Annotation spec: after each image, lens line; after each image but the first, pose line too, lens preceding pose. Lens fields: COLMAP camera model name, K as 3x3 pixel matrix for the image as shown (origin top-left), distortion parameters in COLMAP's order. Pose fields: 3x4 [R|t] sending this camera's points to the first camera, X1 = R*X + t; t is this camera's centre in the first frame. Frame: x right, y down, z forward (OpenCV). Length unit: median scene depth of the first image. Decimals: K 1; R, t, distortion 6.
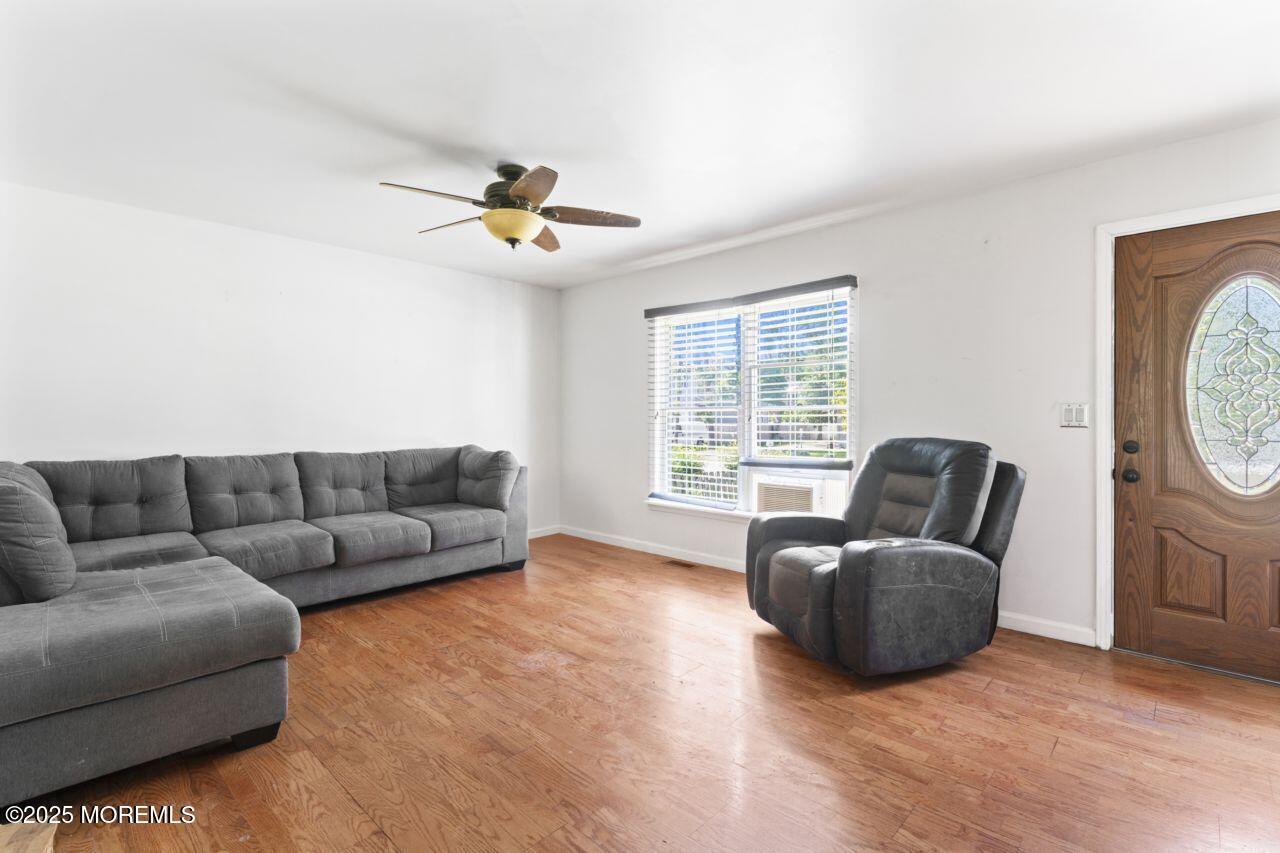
lens RADIAL K [[591.8, 0, 637.6], [0, 591.8, 410.0], [0, 0, 1]] dist [-0.000965, -0.000249]
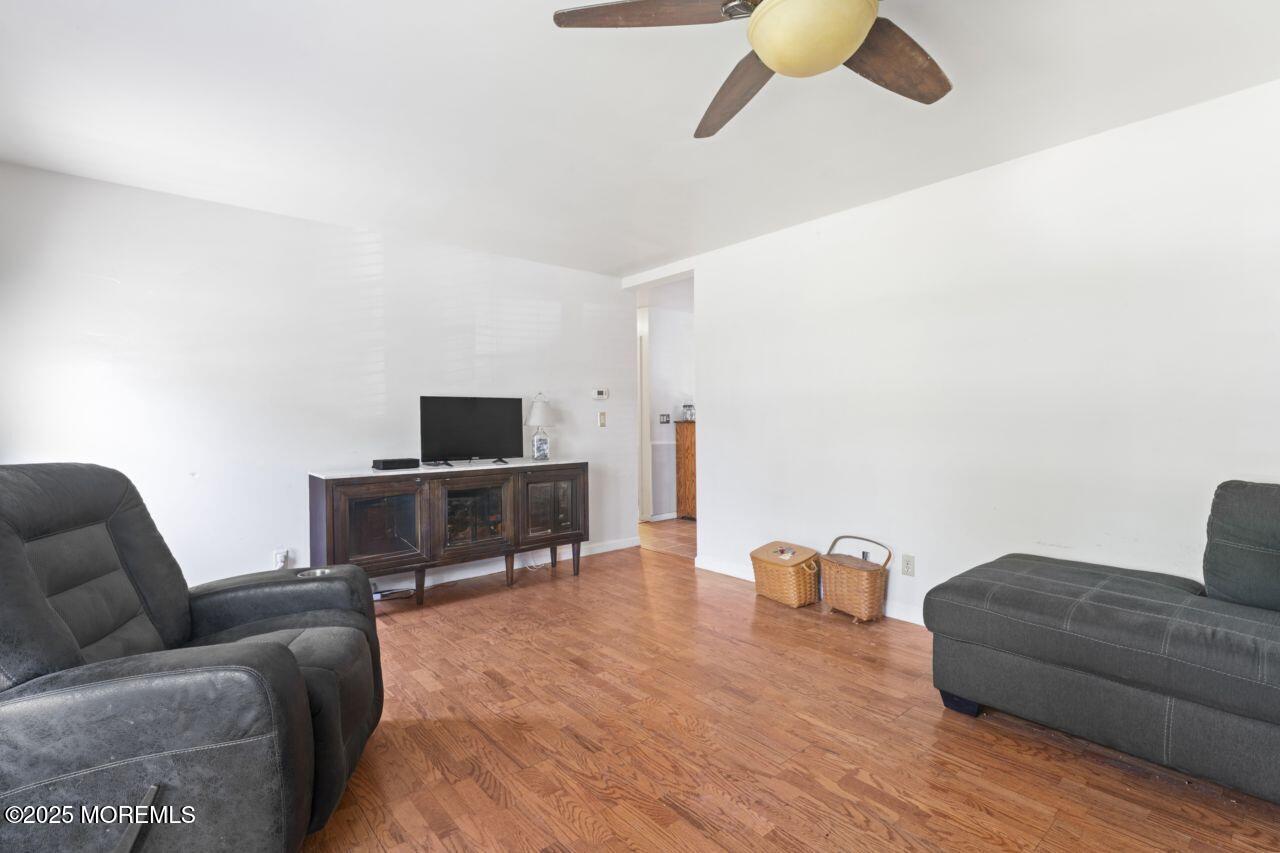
lens RADIAL K [[591.3, 0, 640.0], [0, 591.3, 426.5], [0, 0, 1]] dist [-0.003299, -0.000467]
pose [[-0.994374, 0.003414, 0.105869, -0.100686], [0.003537, 0.999993, 0.000973, 0.016650], [-0.105865, 0.001342, -0.994380, 1.337356]]
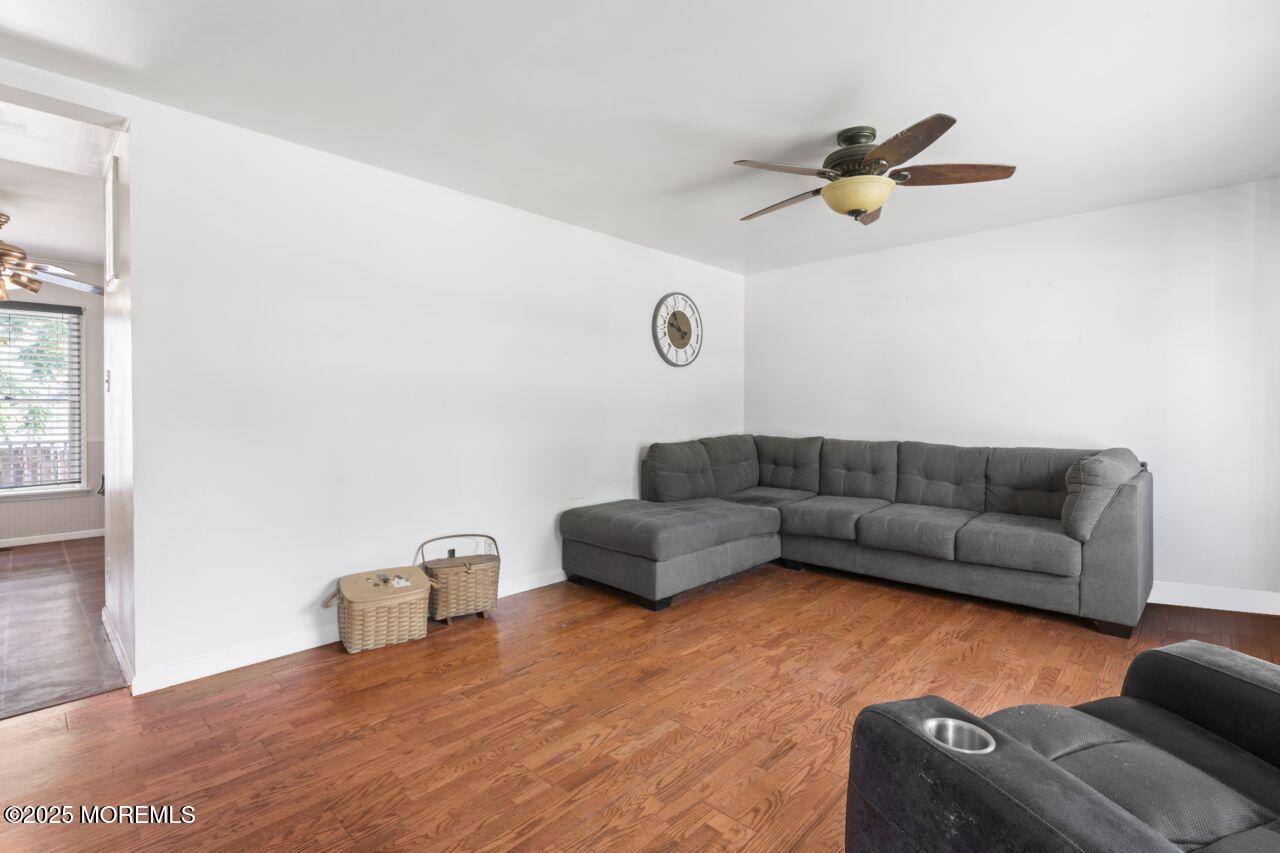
lens RADIAL K [[591.8, 0, 637.6], [0, 591.8, 410.0], [0, 0, 1]] dist [-0.000965, -0.000249]
pose [[-0.001411, 0.003787, -0.999992, 0.608660], [0.013178, 0.999906, 0.003768, 0.003622], [0.999912, -0.013172, -0.001461, 0.594484]]
